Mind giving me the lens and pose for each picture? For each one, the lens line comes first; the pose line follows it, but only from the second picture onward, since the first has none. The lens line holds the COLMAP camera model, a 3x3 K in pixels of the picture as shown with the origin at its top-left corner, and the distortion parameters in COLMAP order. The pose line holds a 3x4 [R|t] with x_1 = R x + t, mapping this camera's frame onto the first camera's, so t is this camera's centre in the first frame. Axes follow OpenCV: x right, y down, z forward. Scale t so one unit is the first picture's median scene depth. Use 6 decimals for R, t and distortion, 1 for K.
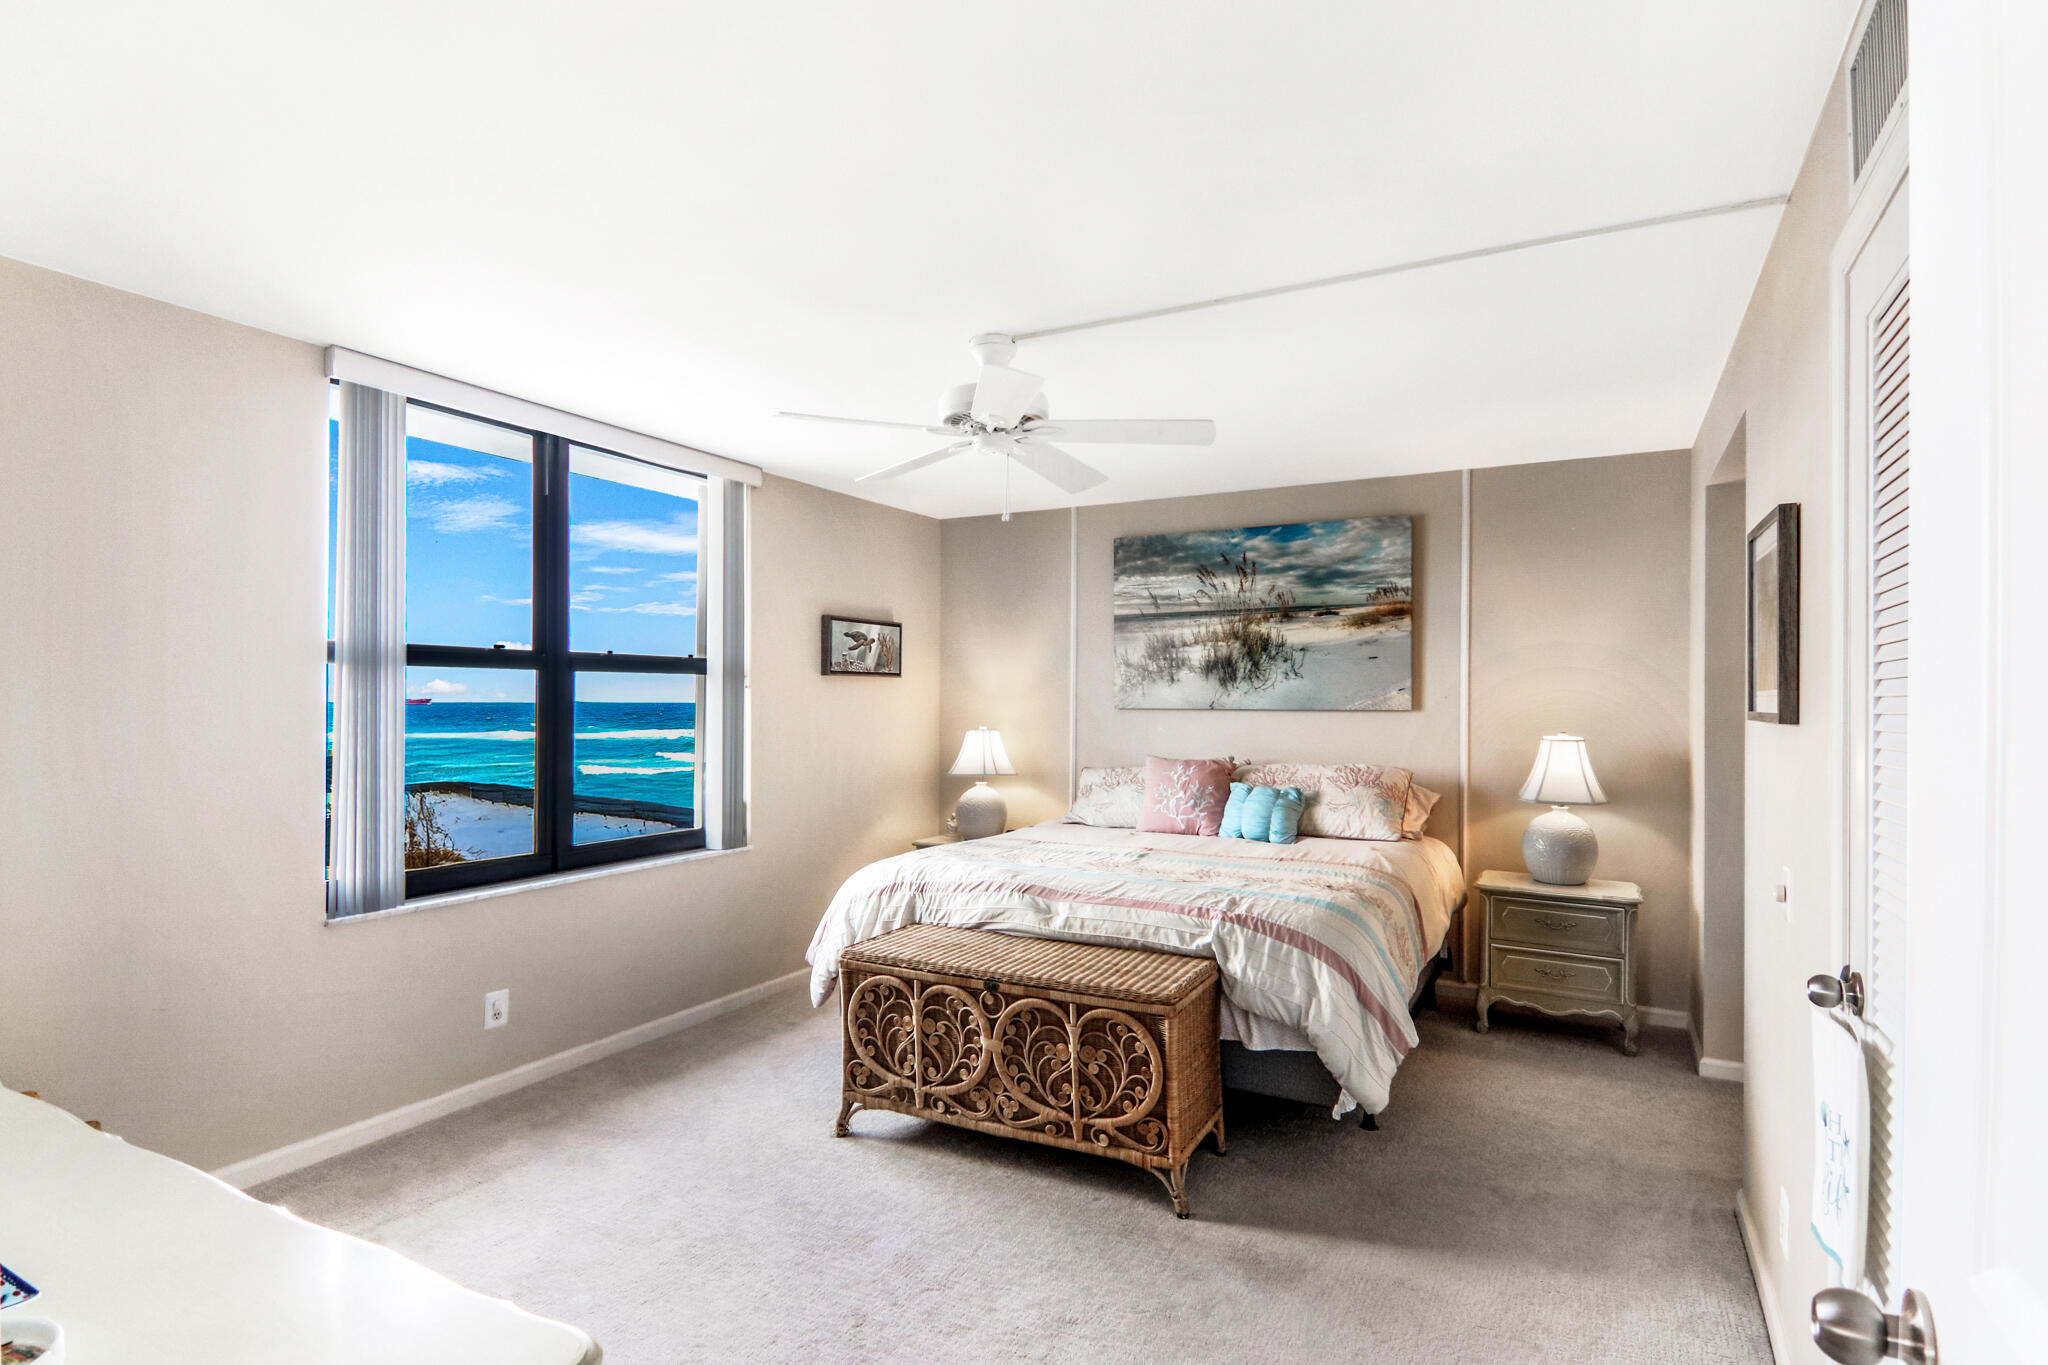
lens RADIAL K [[1057.2, 0, 1023.8], [0, 1057.2, 696.0], [0, 0, 1]] dist [0.029572, 0.000086]
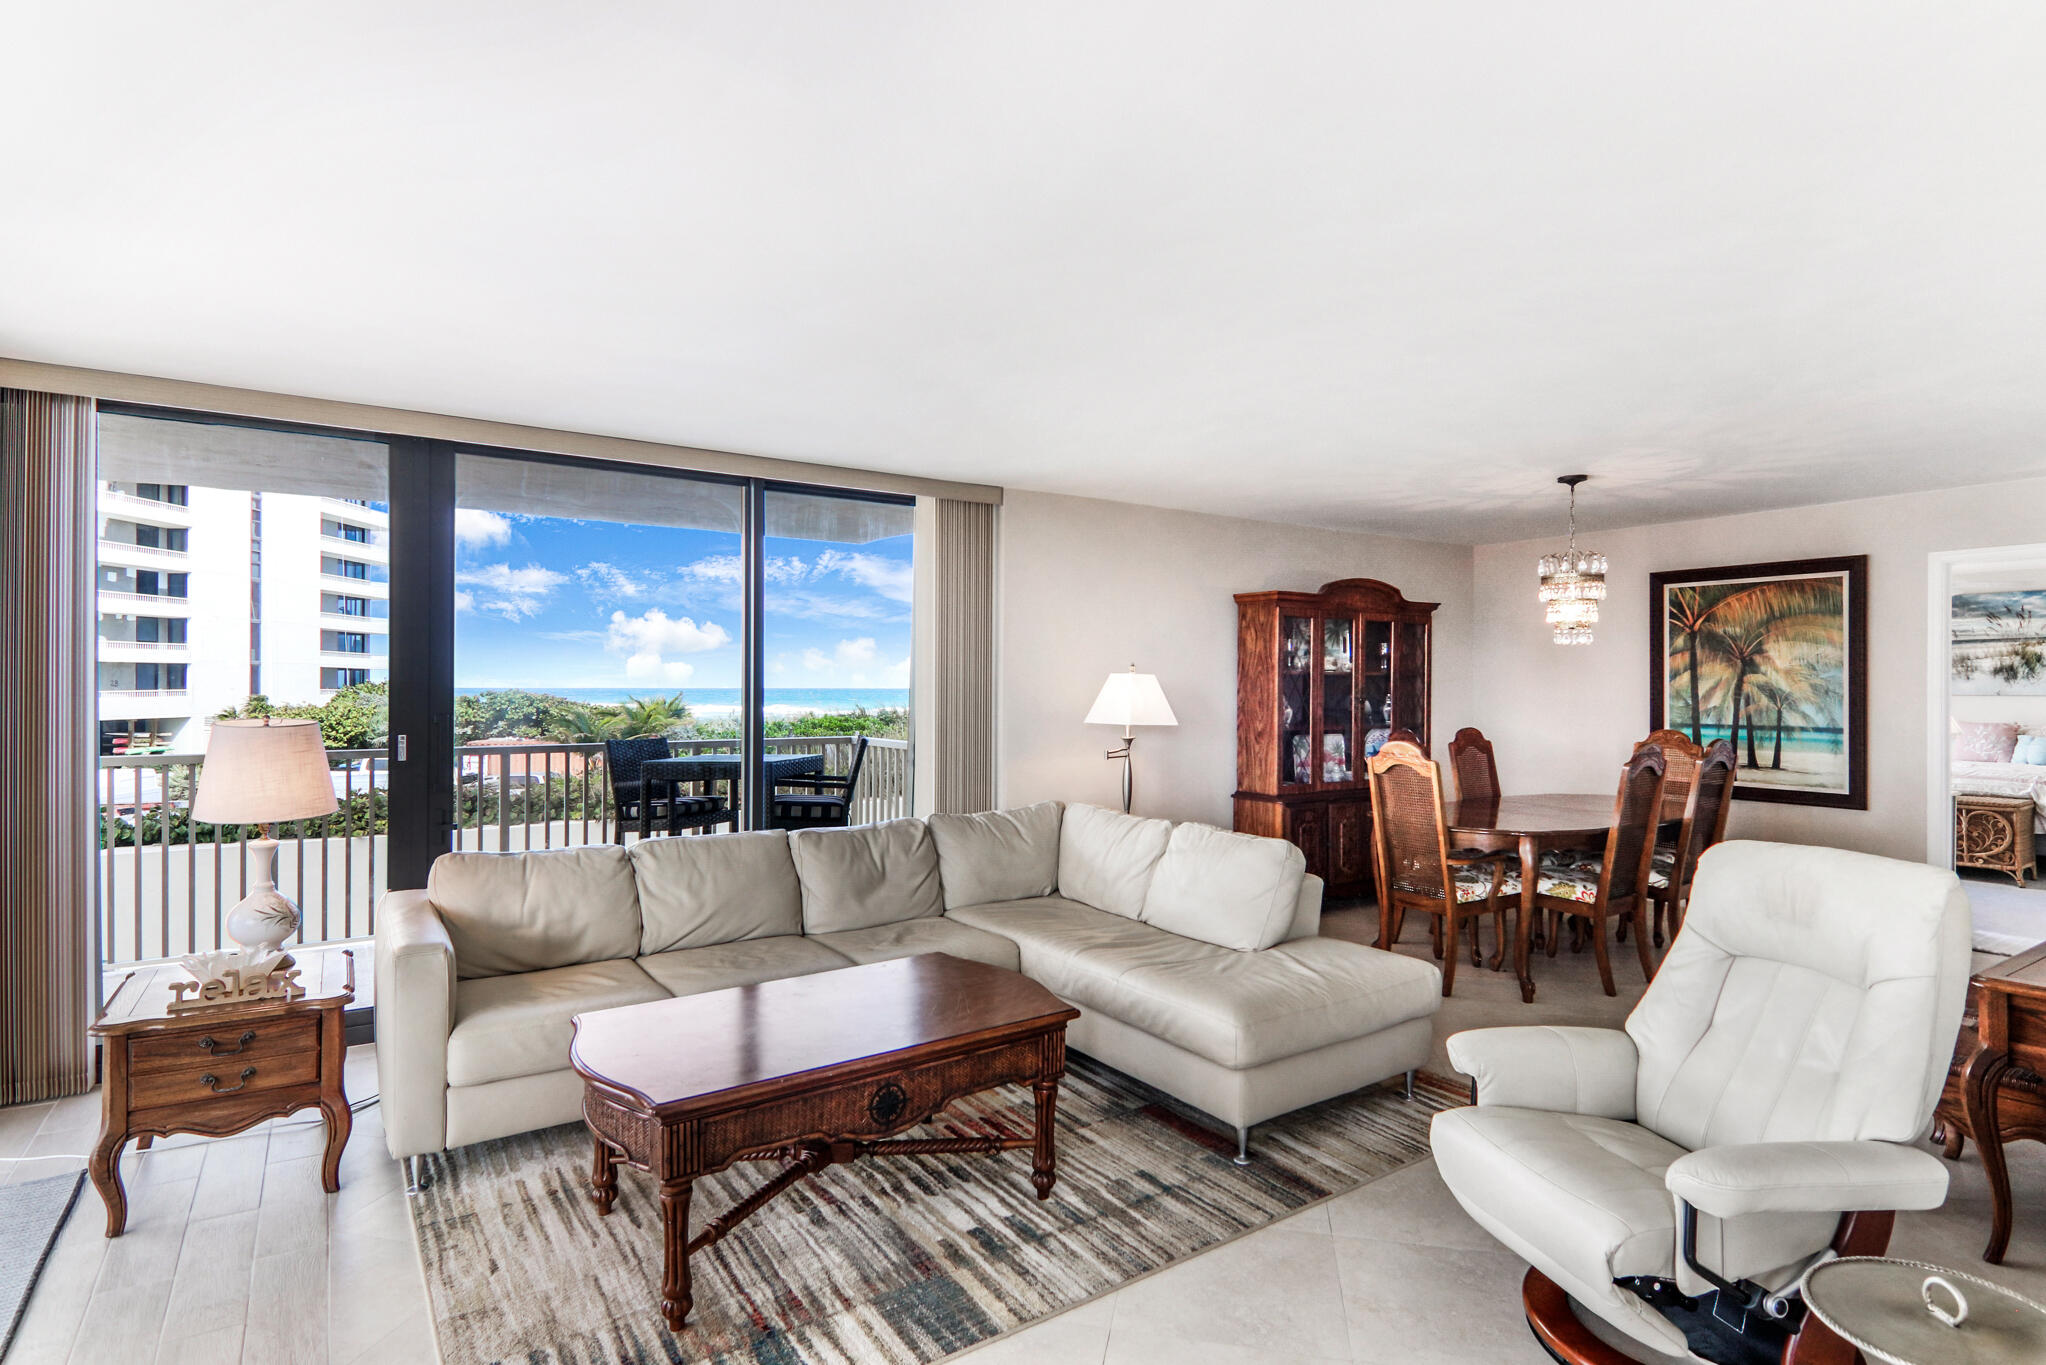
lens RADIAL K [[1034.8, 0, 1023.0], [0, 1034.8, 682.5], [0, 0, 1]] dist [0.029238, -0.025466]
pose [[0.878834, -0.002646, -0.477120, -0.433693], [0.002730, 0.999996, -0.000518, -0.012323], [0.477120, -0.000848, 0.878838, -1.328374]]
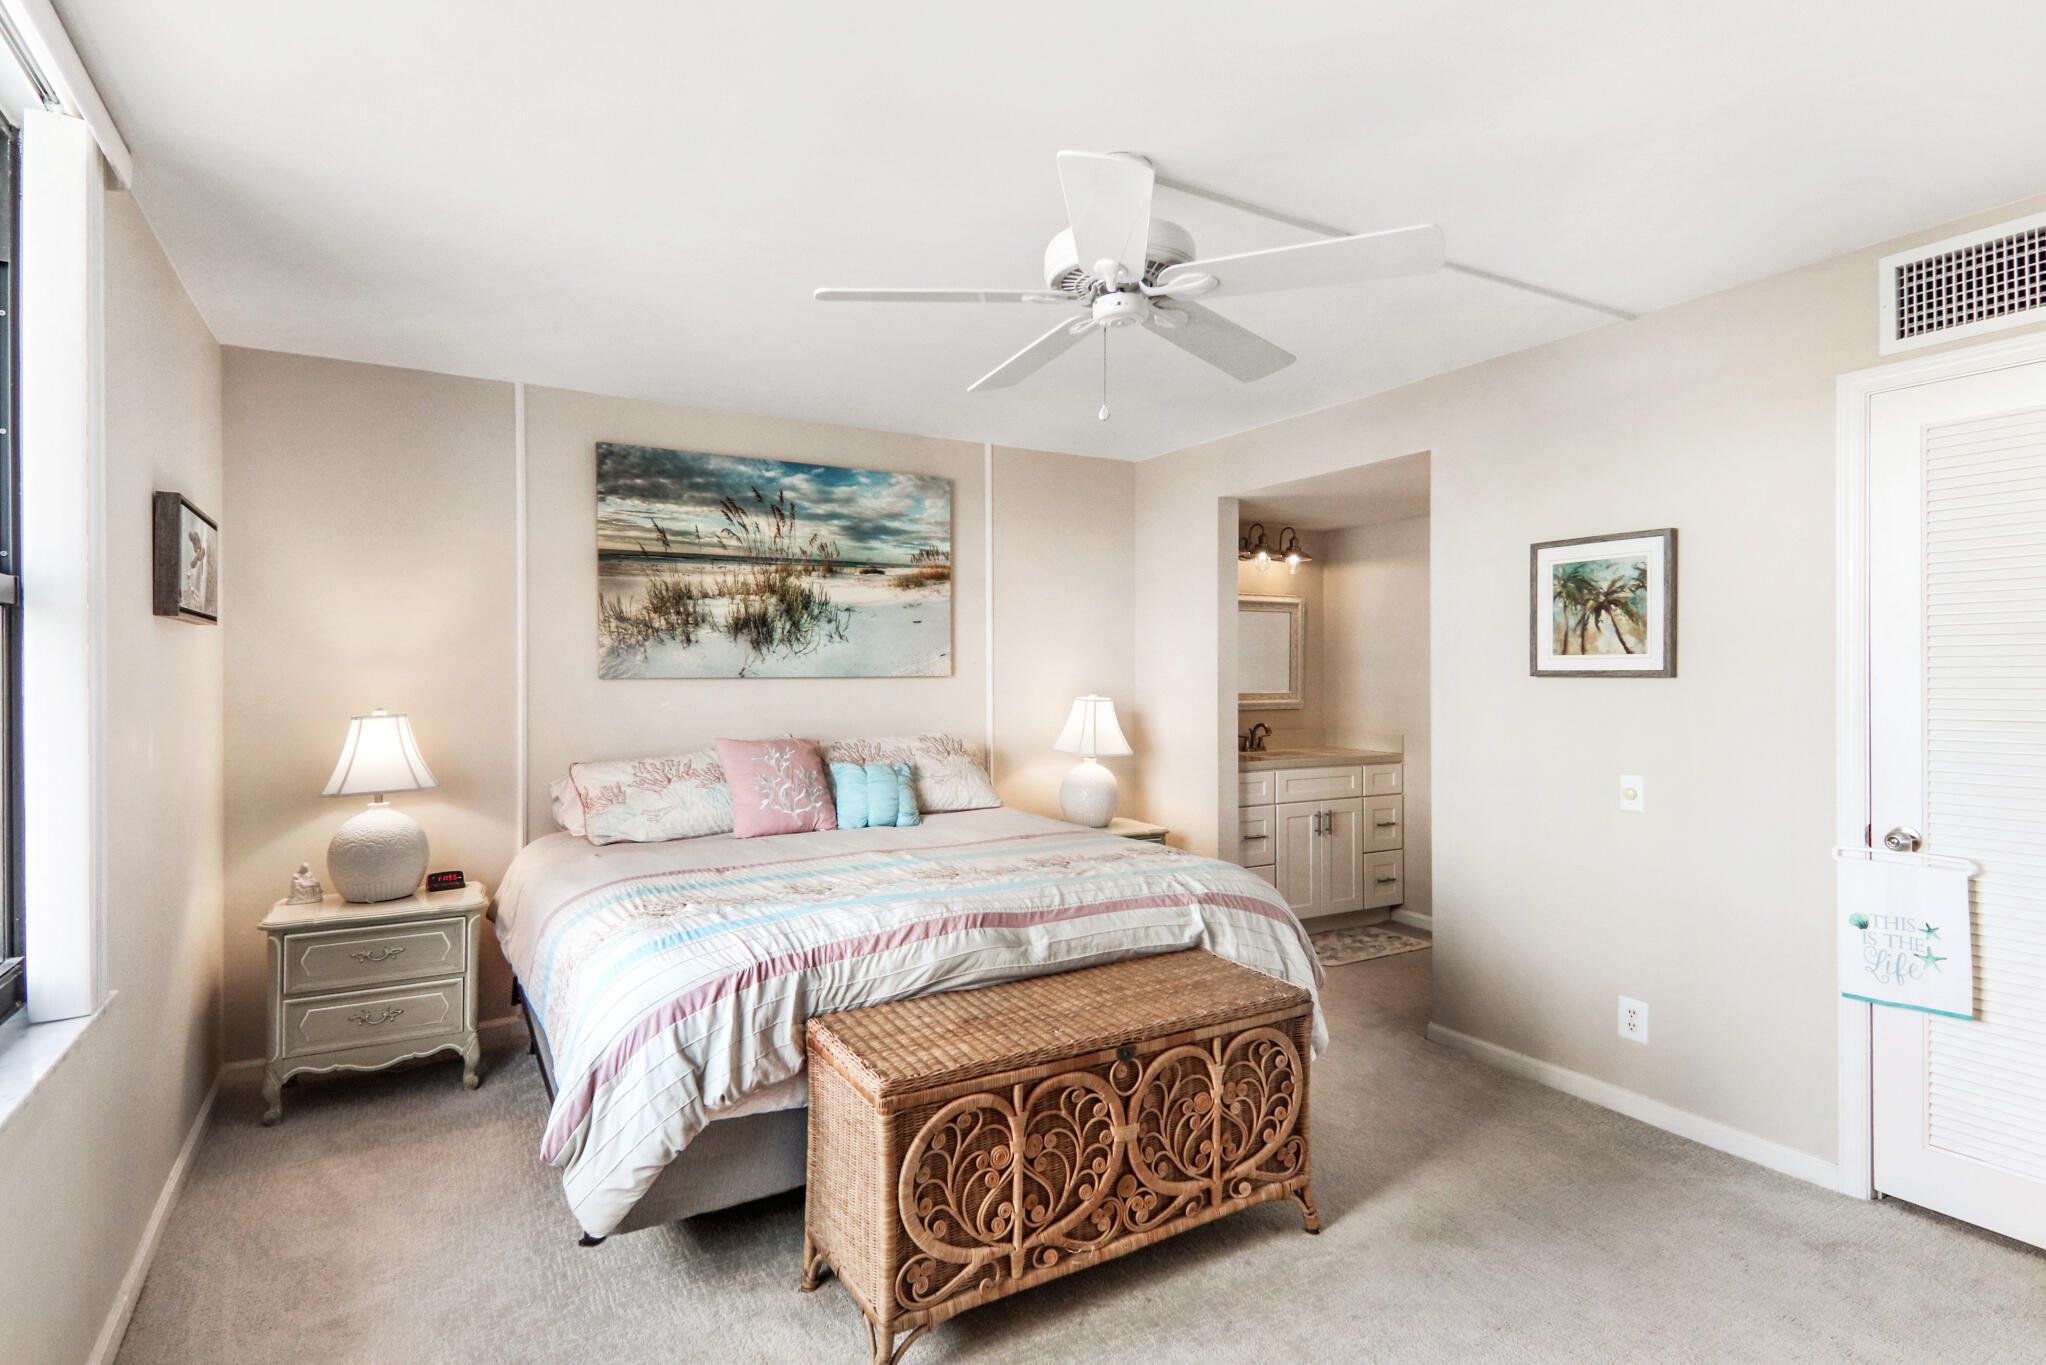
lens RADIAL K [[1043.5, 0, 1040.2], [0, 1043.5, 673.5], [0, 0, 1]] dist [0.060228, -0.035997]
pose [[0.517961, -0.005931, 0.855384, -0.407714], [0.000299, 0.999977, 0.006753, 0.004103], [-0.855404, -0.003242, 0.517951, 0.402775]]
